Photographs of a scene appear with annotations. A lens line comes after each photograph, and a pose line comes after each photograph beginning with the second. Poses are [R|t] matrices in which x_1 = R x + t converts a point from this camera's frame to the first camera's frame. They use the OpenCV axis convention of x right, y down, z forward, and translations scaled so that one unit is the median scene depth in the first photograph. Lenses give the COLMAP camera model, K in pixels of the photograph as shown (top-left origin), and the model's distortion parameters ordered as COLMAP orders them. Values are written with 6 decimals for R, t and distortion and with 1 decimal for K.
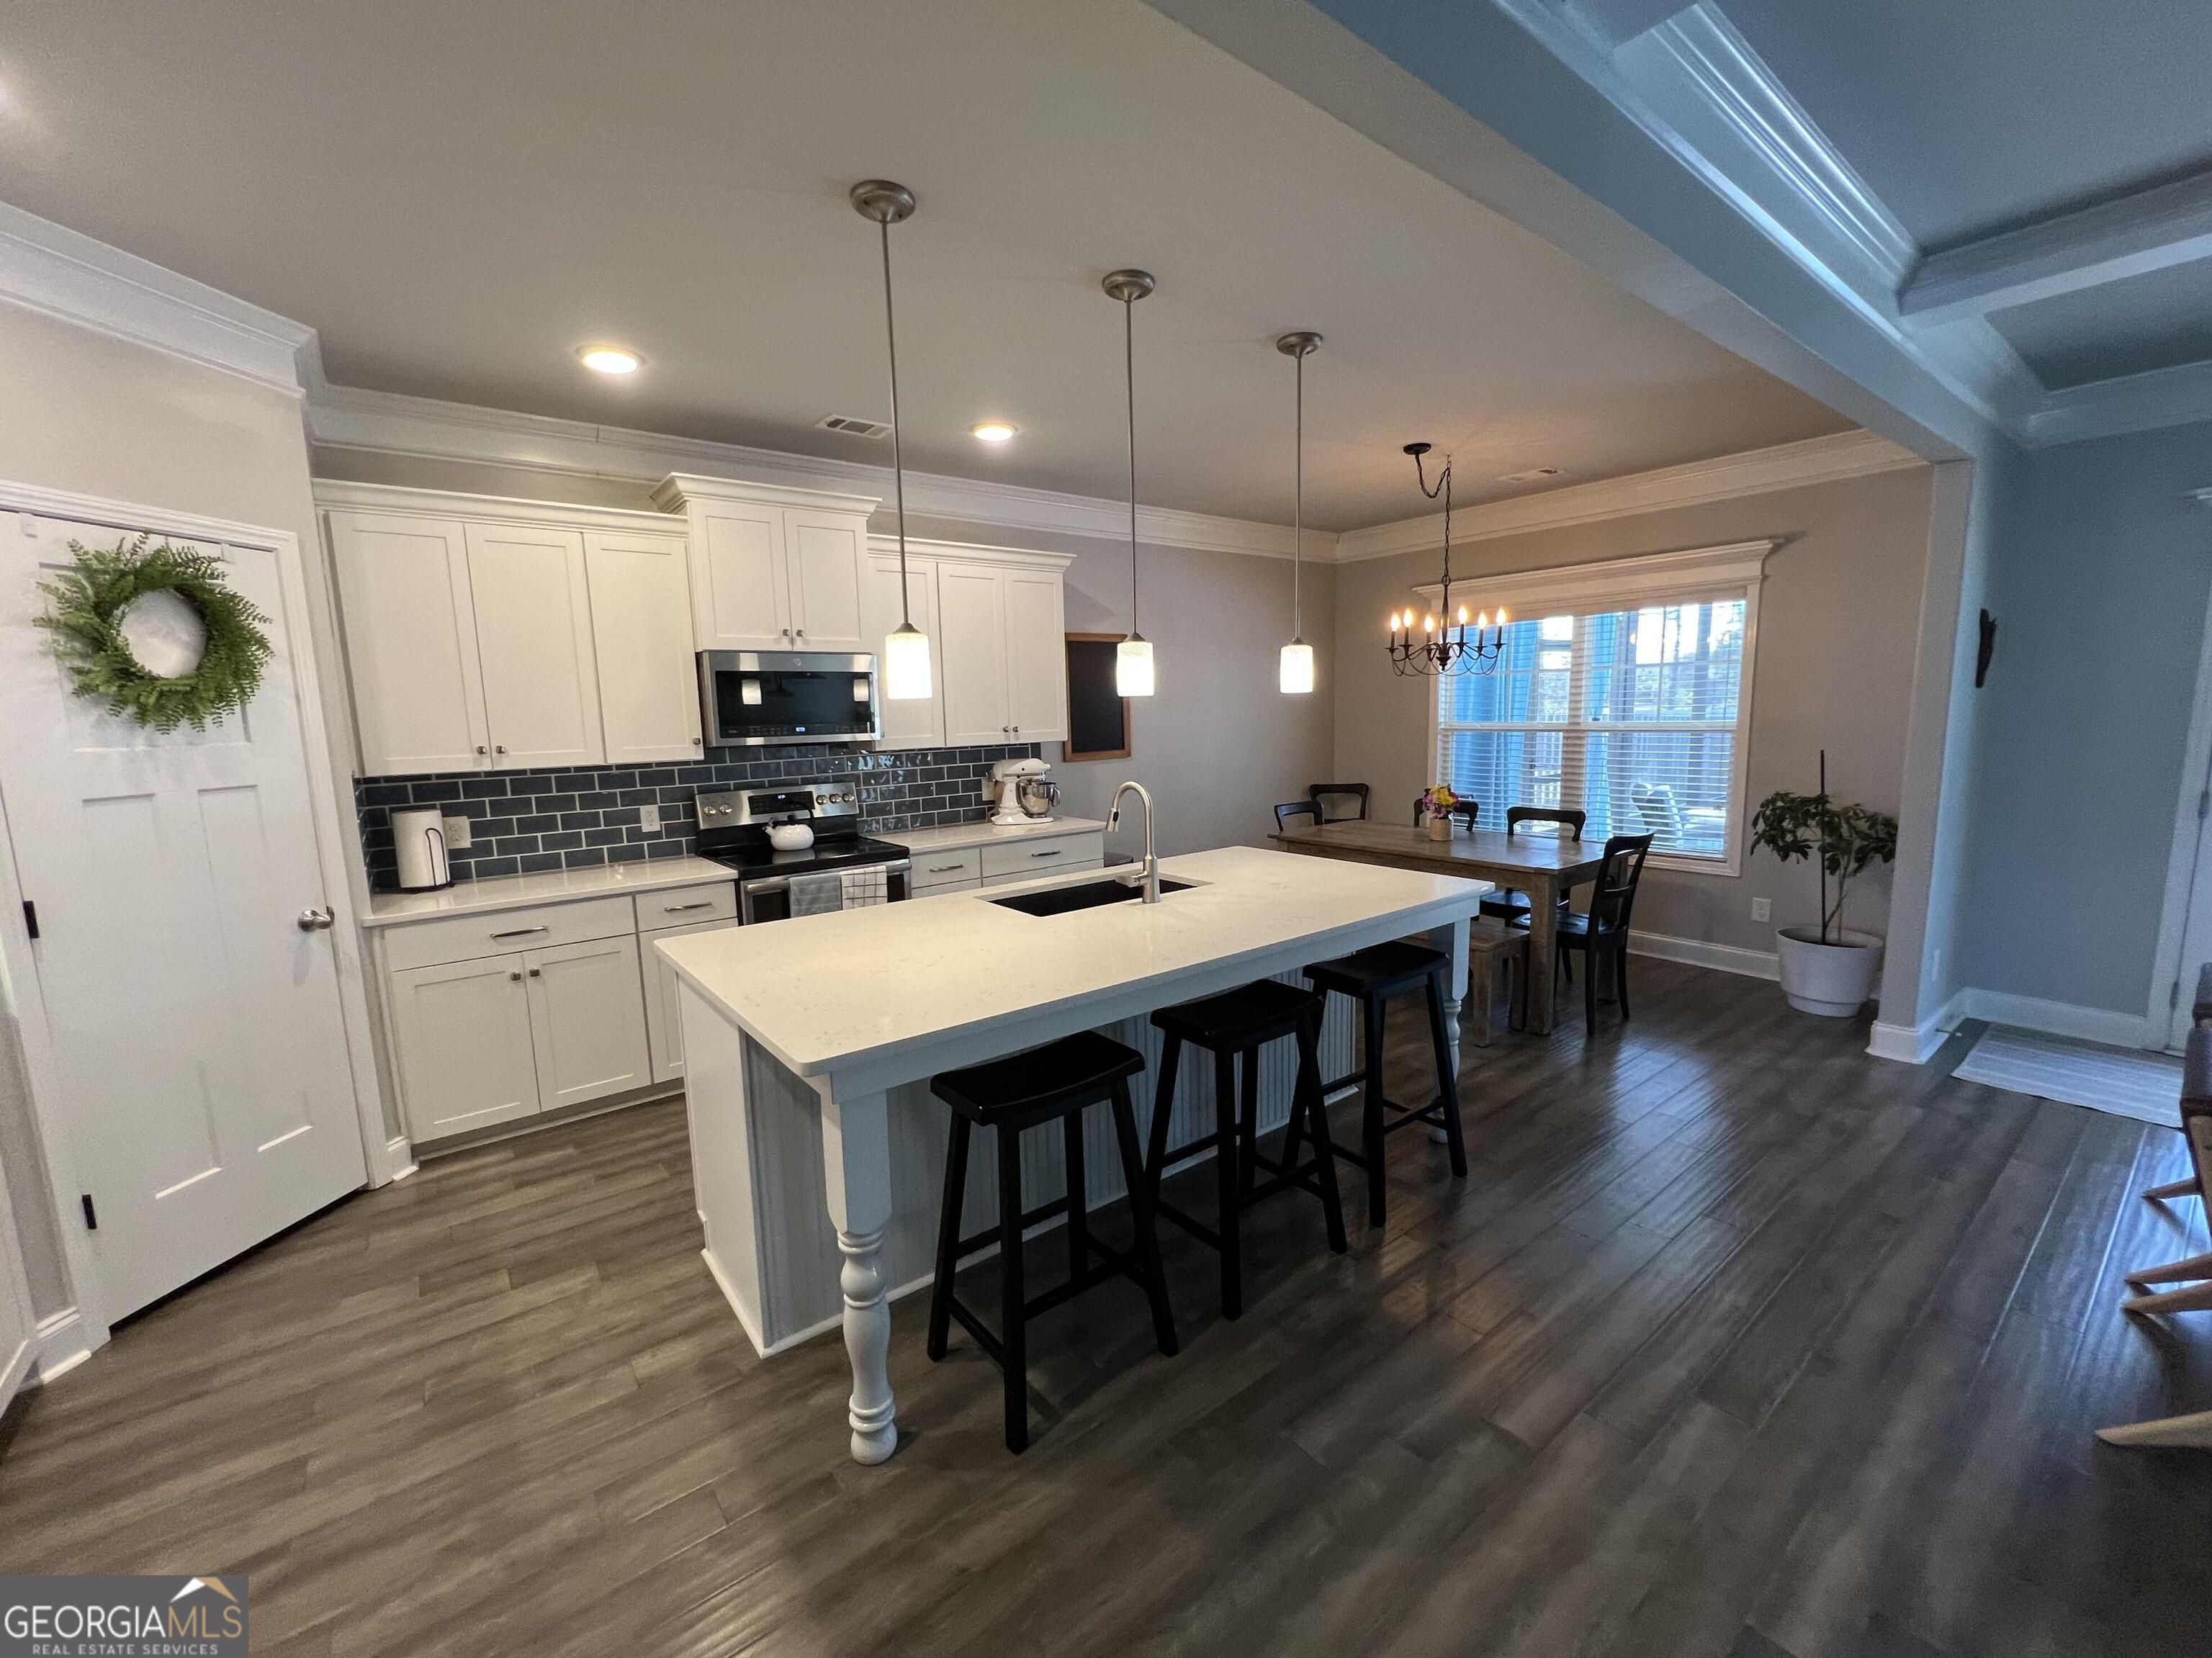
lens RADIAL K [[904.3, 0, 1108.1], [0, 904.3, 838.1], [0, 0, 1]] dist [-0.002549, -0.000212]
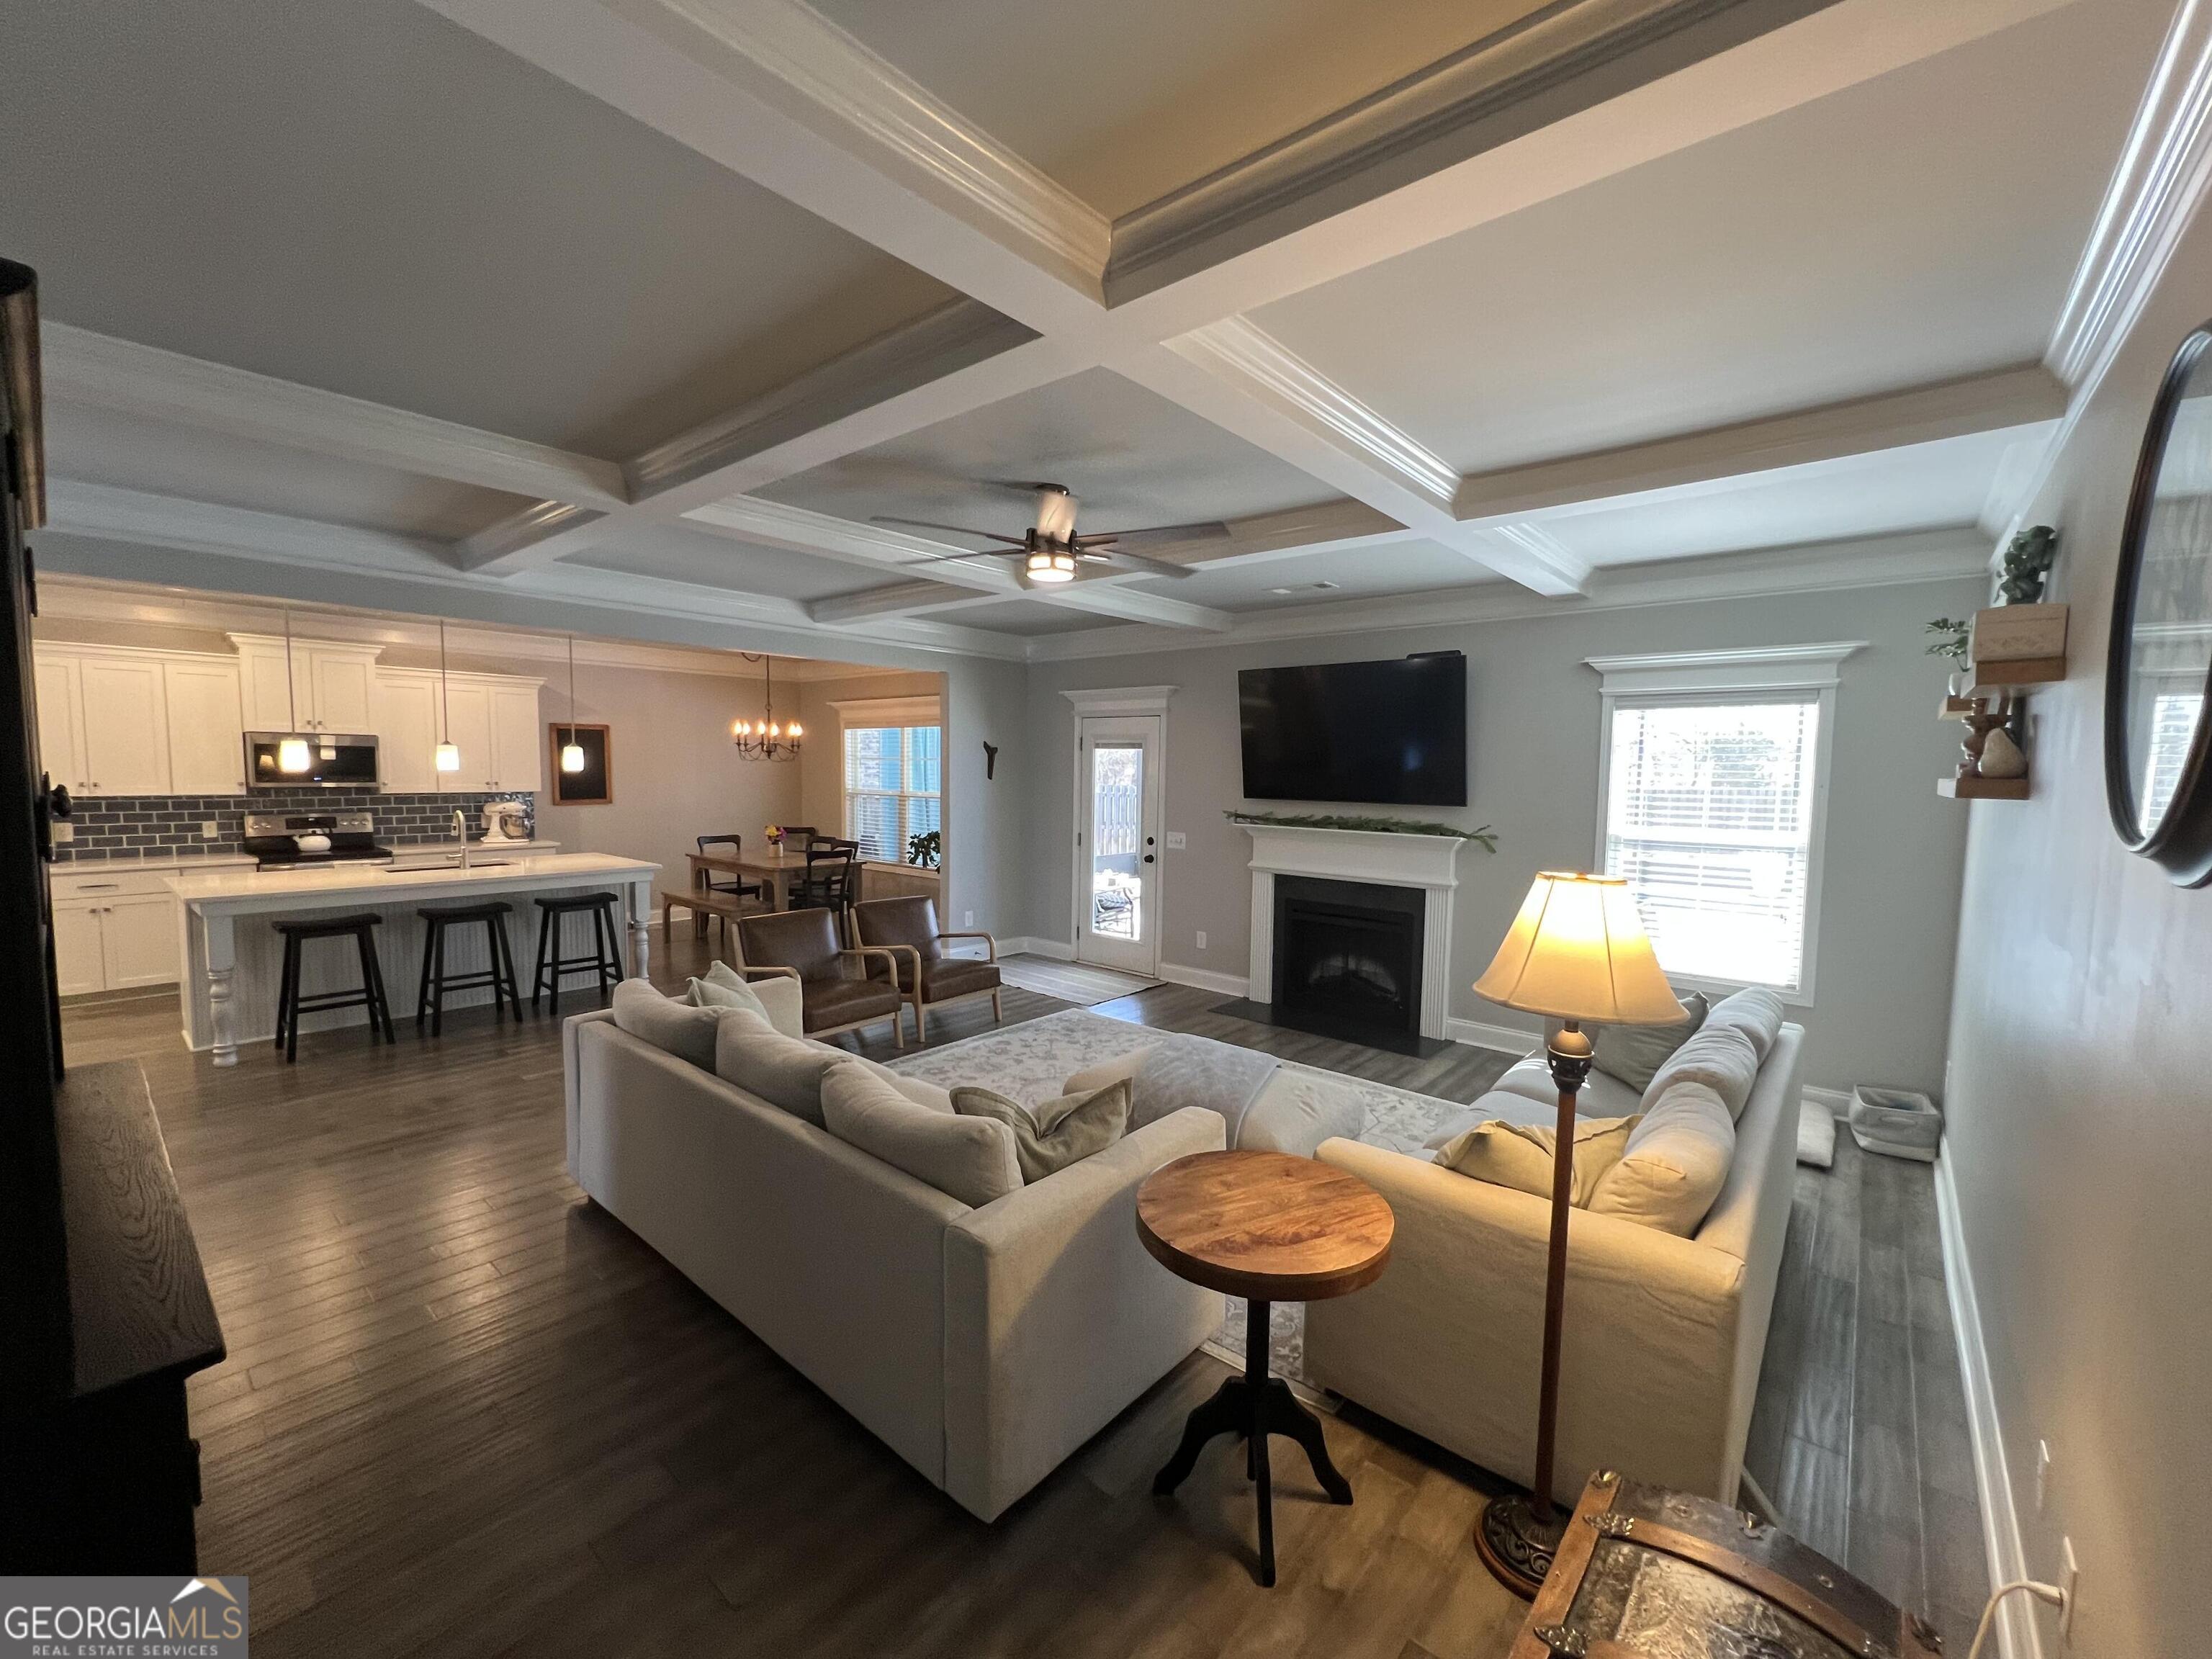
lens RADIAL K [[904.4, 0, 1111.9], [0, 904.4, 832.4], [0, 0, 1]] dist [-0.002549, -0.000212]
pose [[0.977450, 0.024606, 0.209727, 0.803530], [-0.009584, 0.997334, -0.072346, 0.092639], [-0.210948, 0.068705, 0.975080, -1.007987]]
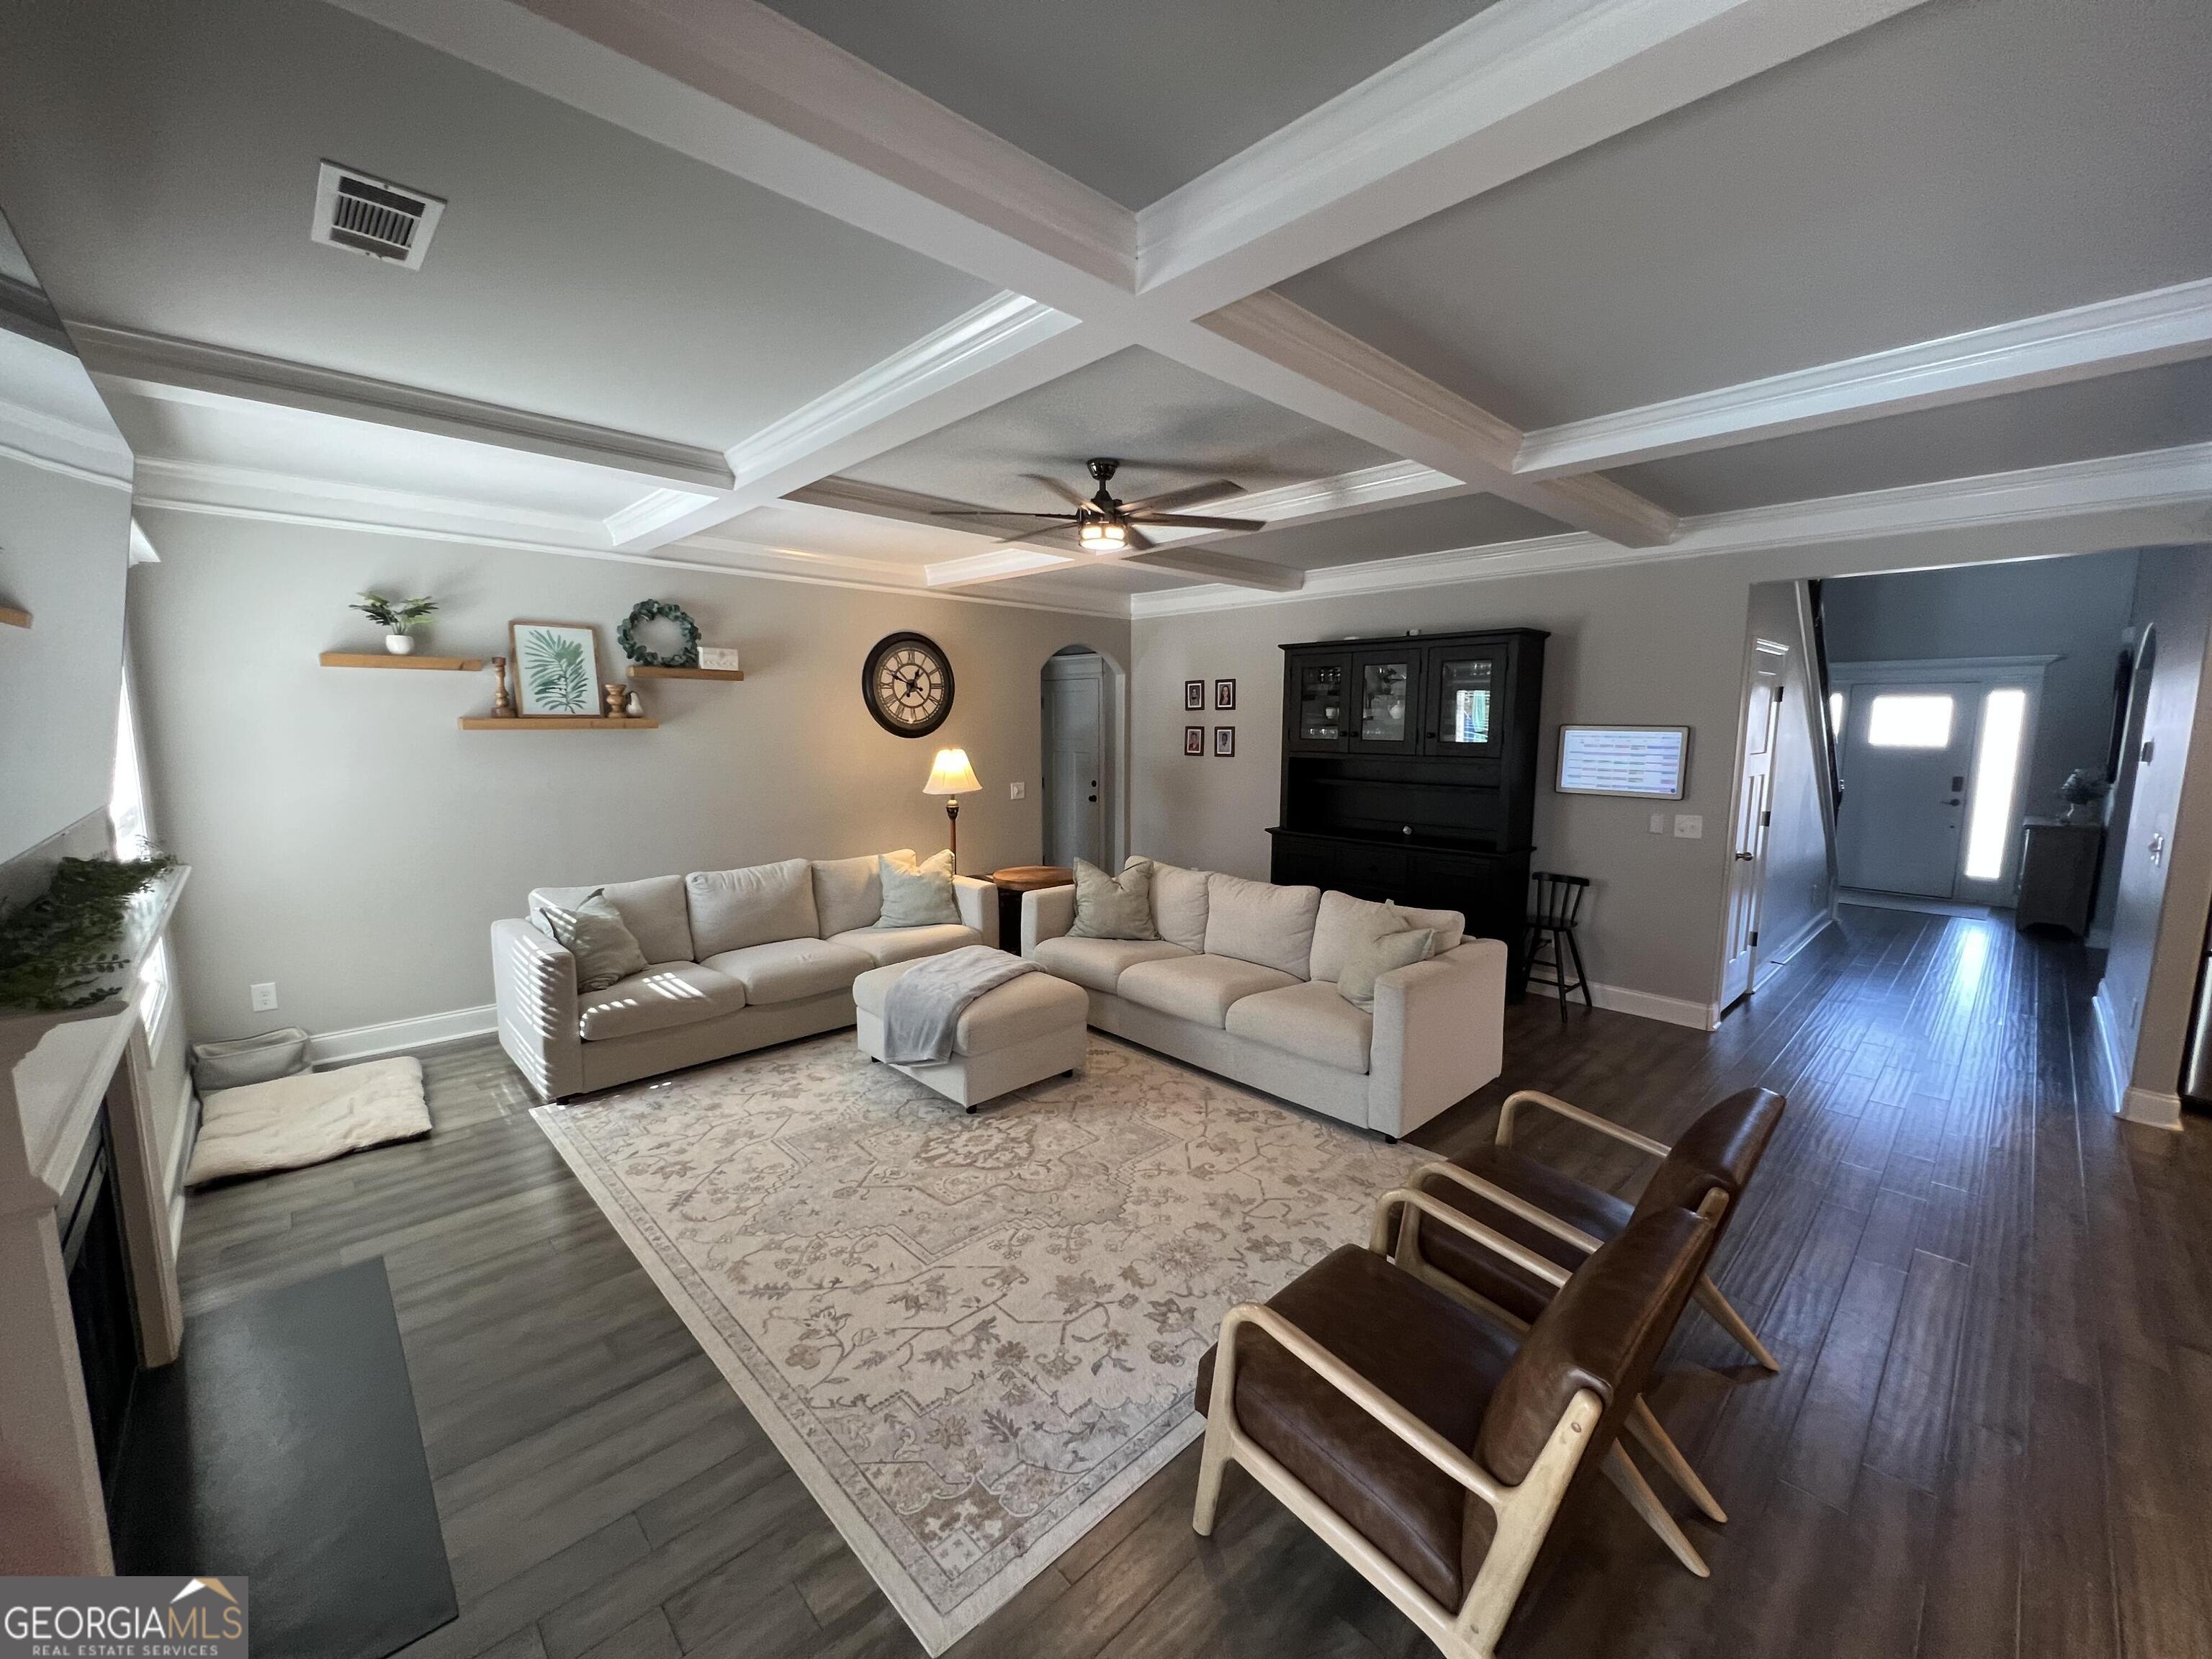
lens RADIAL K [[904.4, 0, 1086.1], [0, 904.4, 827.5], [0, 0, 1]] dist [-0.002549, -0.000212]
pose [[-0.995327, 0.035263, -0.089890, 1.043282], [0.010776, 0.965681, 0.259509, -0.192150], [0.095956, 0.257328, -0.961548, 0.931551]]
